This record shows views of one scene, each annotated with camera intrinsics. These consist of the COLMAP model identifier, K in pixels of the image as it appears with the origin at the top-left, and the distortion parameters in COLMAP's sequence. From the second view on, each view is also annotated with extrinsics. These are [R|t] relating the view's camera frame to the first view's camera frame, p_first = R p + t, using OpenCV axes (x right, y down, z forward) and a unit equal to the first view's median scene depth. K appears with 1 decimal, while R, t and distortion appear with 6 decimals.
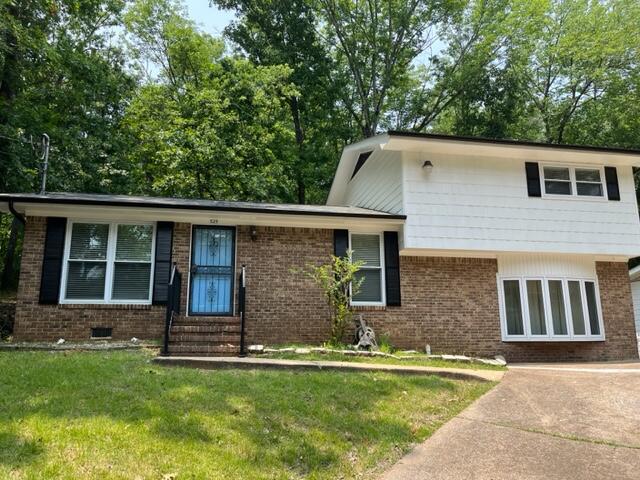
lens RADIAL K [[476.6, 0, 320.0], [0, 476.6, 240.0], [0, 0, 1]] dist [0.081651, -0.057715]
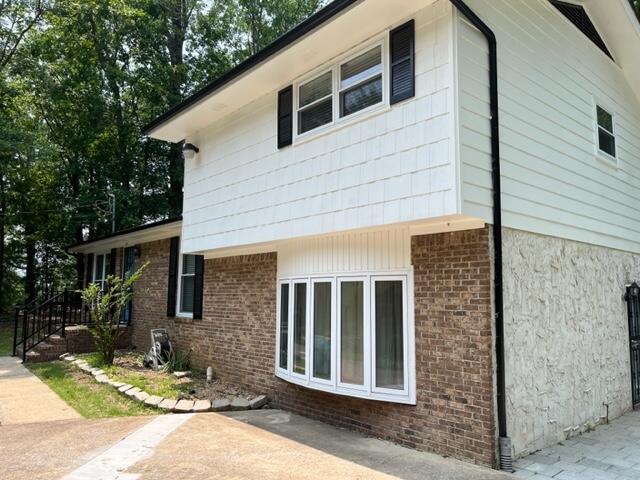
lens RADIAL K [[476.6, 0, 320.0], [0, 476.6, 240.0], [0, 0, 1]] dist [0.081651, -0.057715]
pose [[0.499566, -0.088460, -0.861748, 0.959870], [0.169718, 0.985489, -0.002774, 0.034389], [0.849488, -0.144868, 0.507330, 0.708577]]
